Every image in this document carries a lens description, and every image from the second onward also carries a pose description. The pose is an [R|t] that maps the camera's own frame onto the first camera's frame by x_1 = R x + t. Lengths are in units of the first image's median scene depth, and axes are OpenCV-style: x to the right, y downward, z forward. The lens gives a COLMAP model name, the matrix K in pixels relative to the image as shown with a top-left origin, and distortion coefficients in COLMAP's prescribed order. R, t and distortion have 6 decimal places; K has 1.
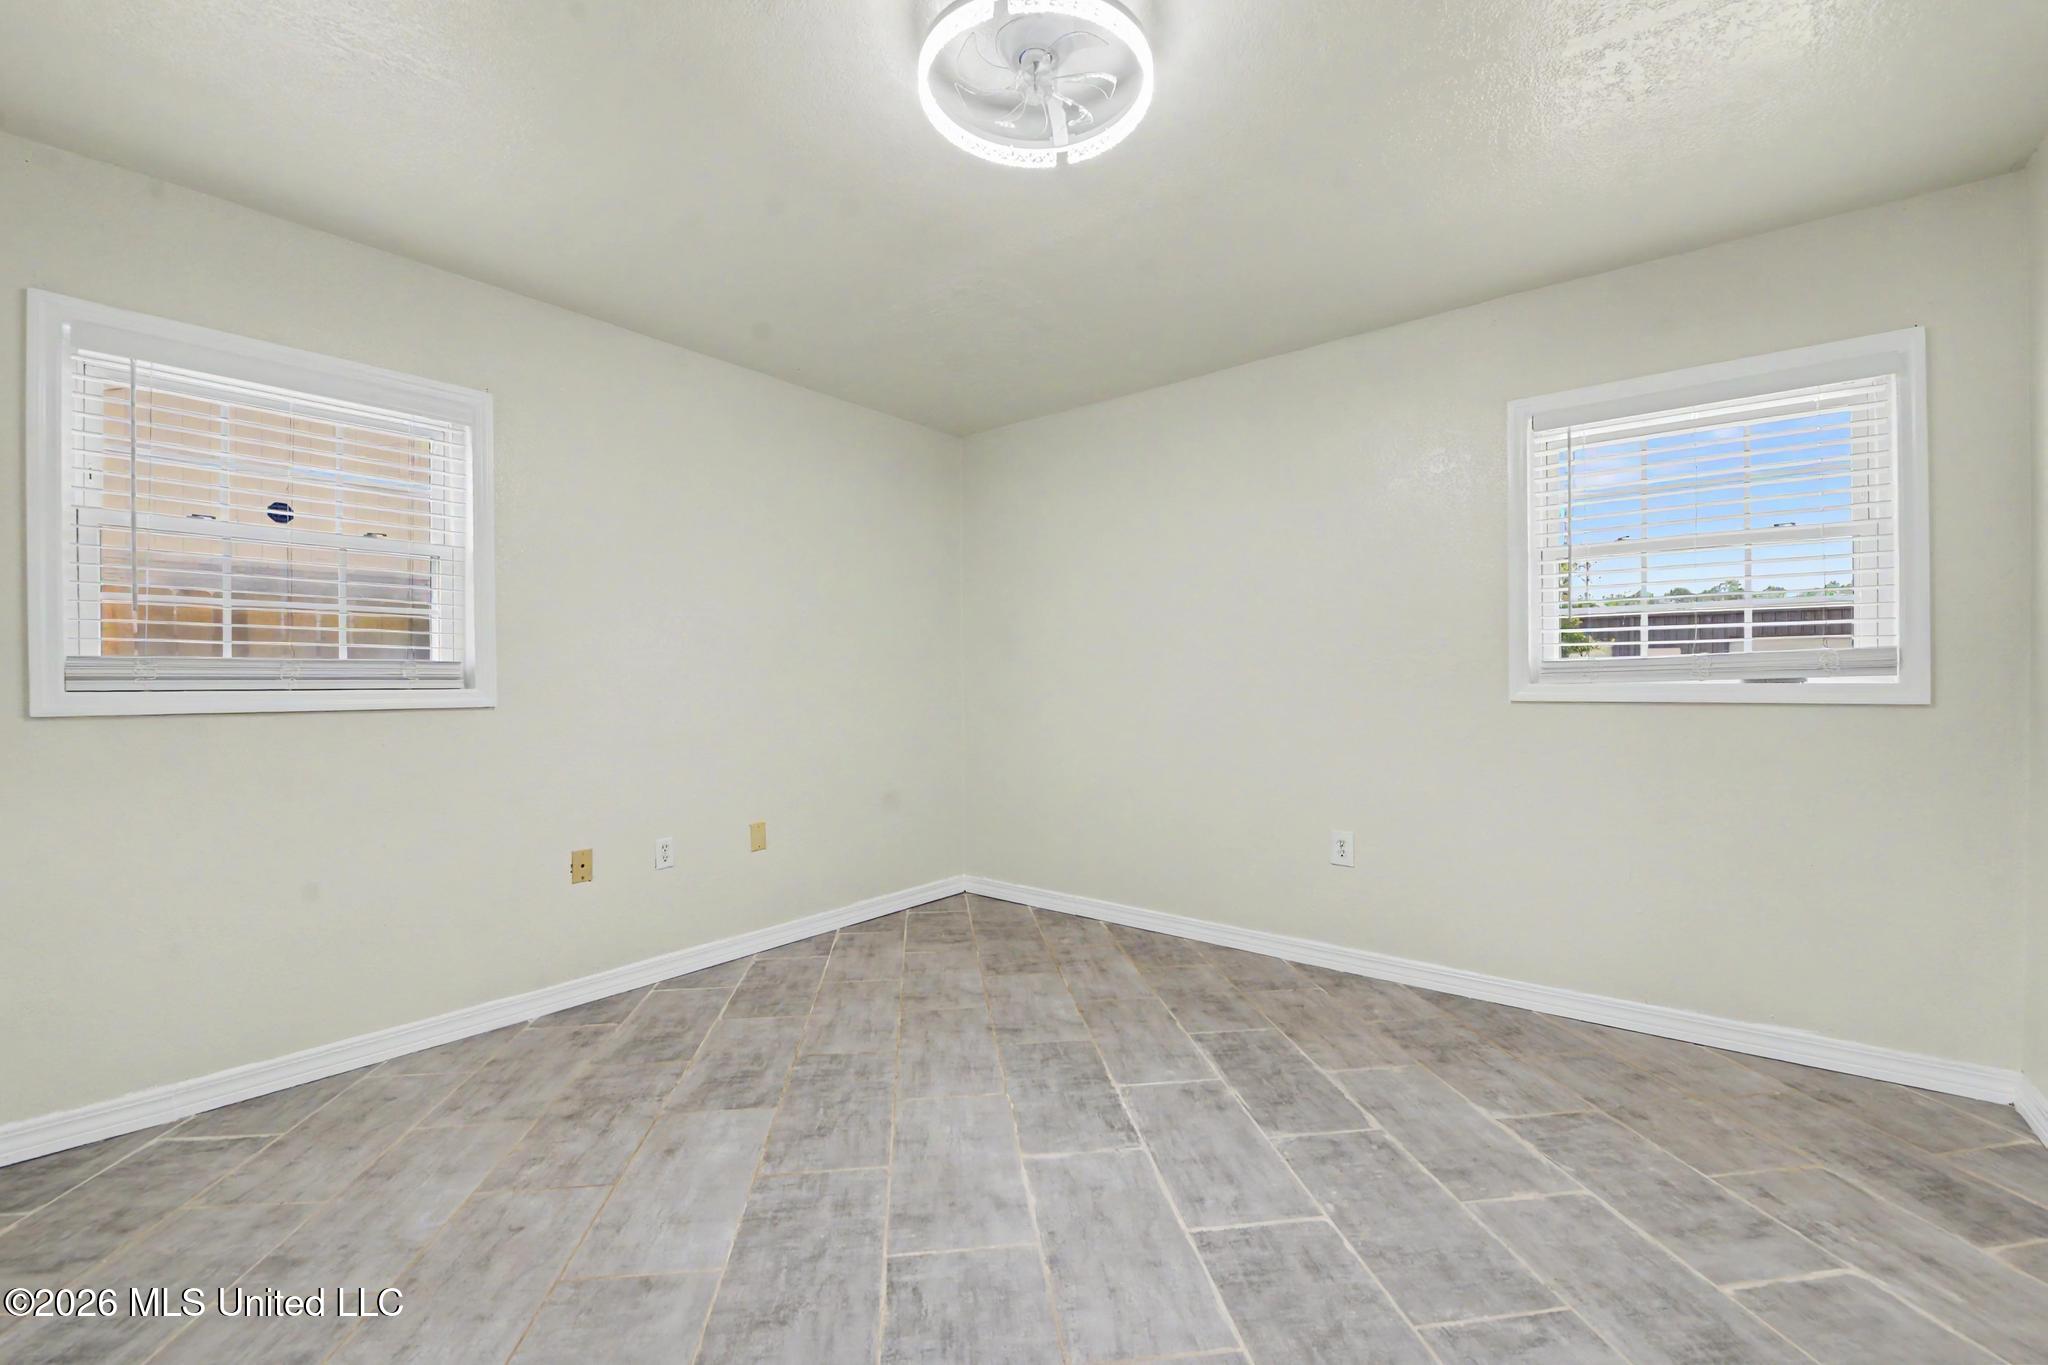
lens RADIAL K [[822.4, 0, 1018.7], [0, 822.4, 685.4], [0, 0, 1]] dist [-0.020160, -0.000474]
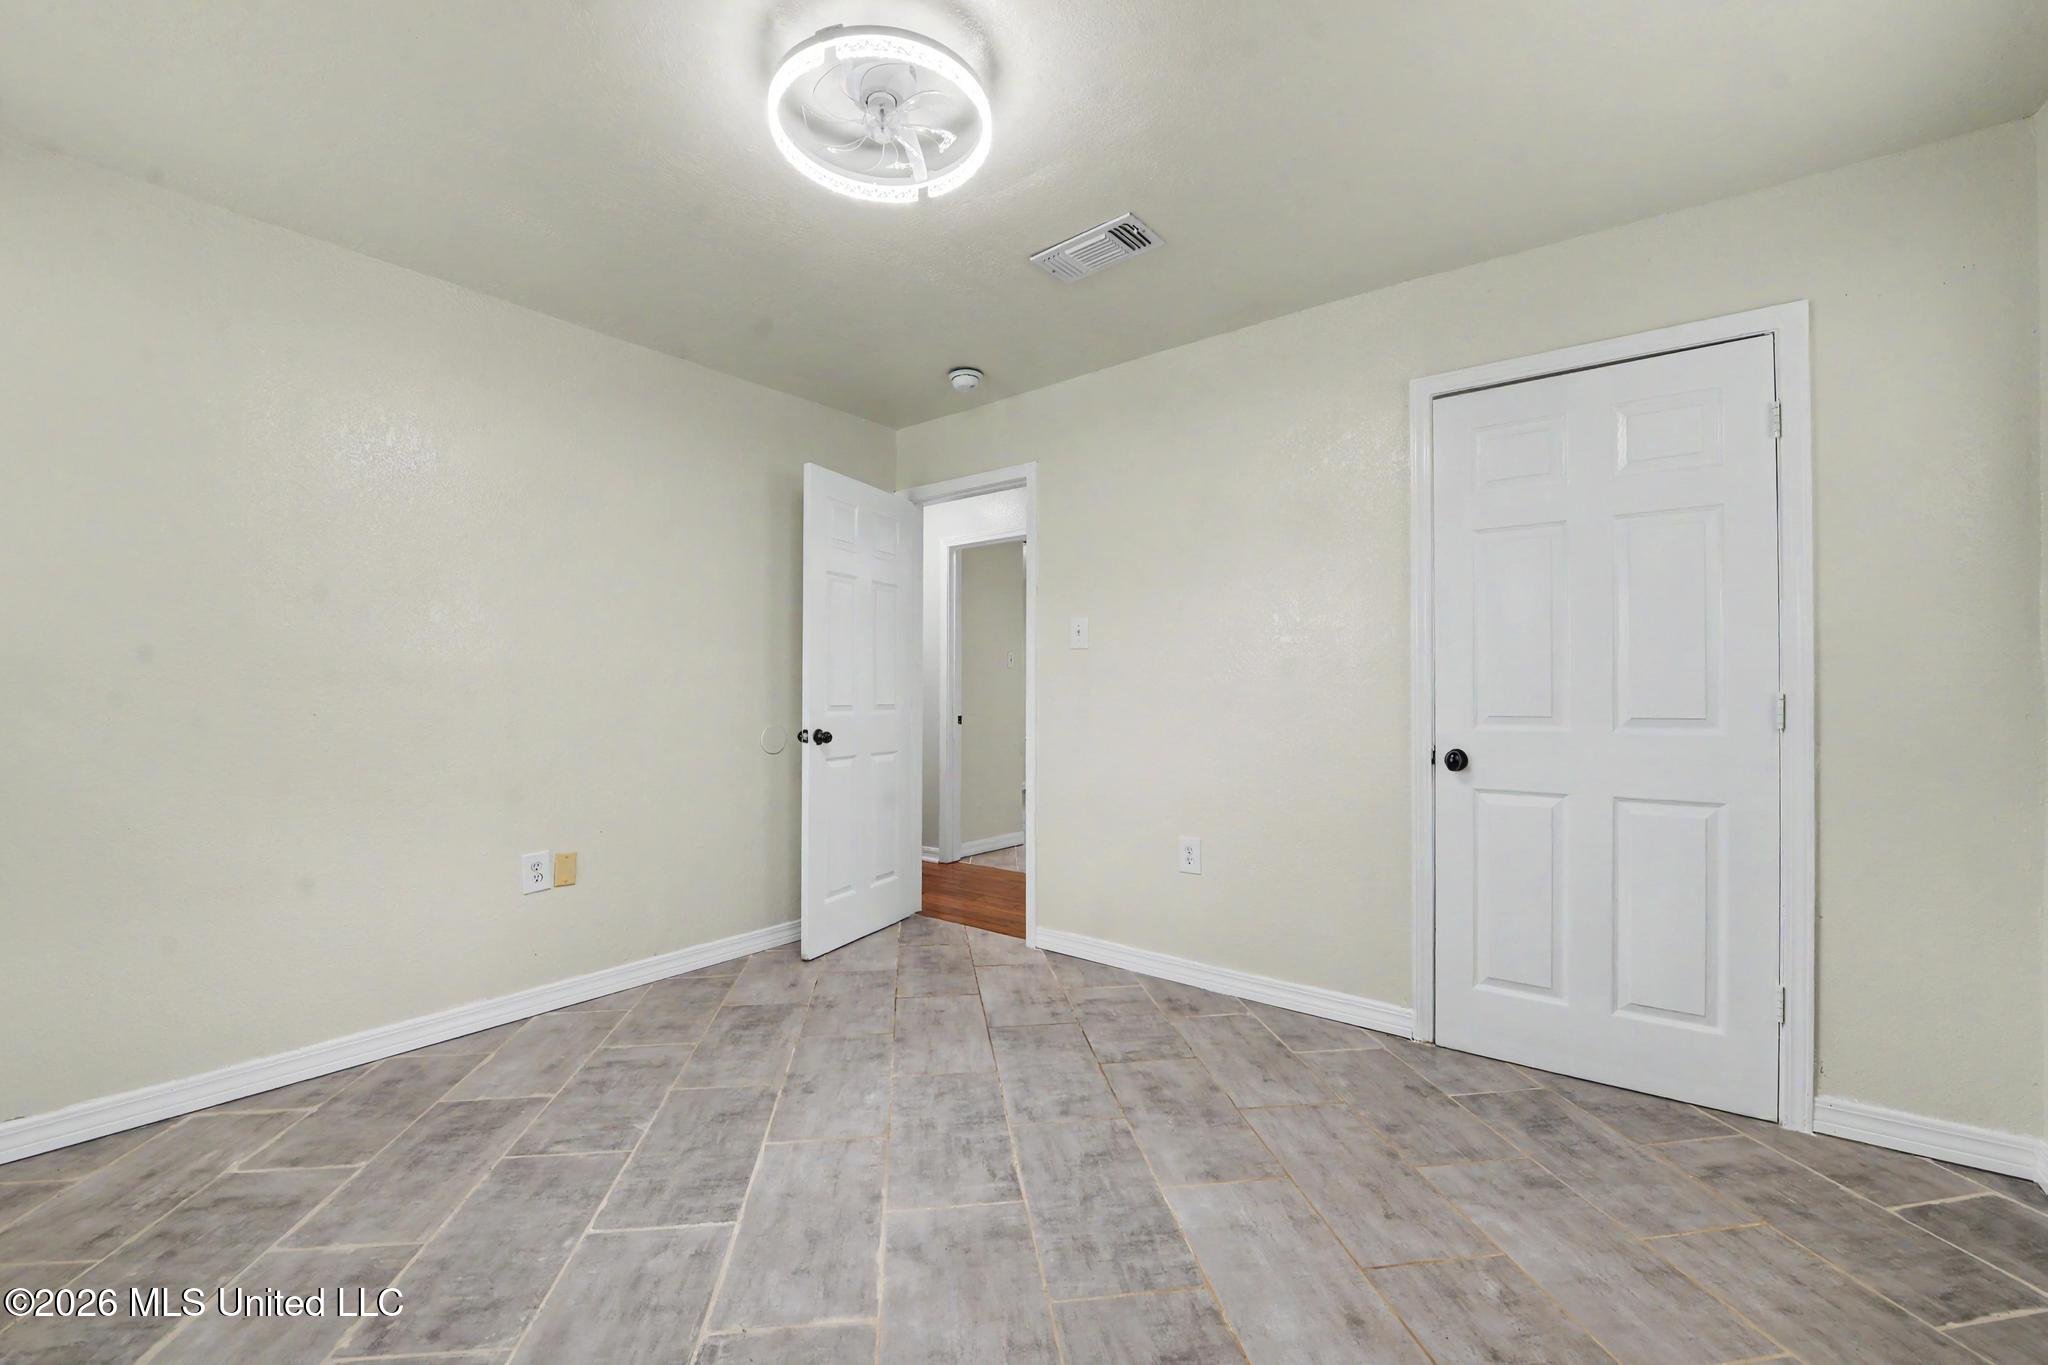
lens RADIAL K [[822.4, 0, 1021.2], [0, 822.4, 682.3], [0, 0, 1]] dist [-0.020160, -0.000474]
pose [[-0.999880, 0.005472, -0.014470, -0.143594], [0.005584, 0.999955, -0.007704, -0.001311], [0.014427, -0.007784, -0.999866, 2.086908]]
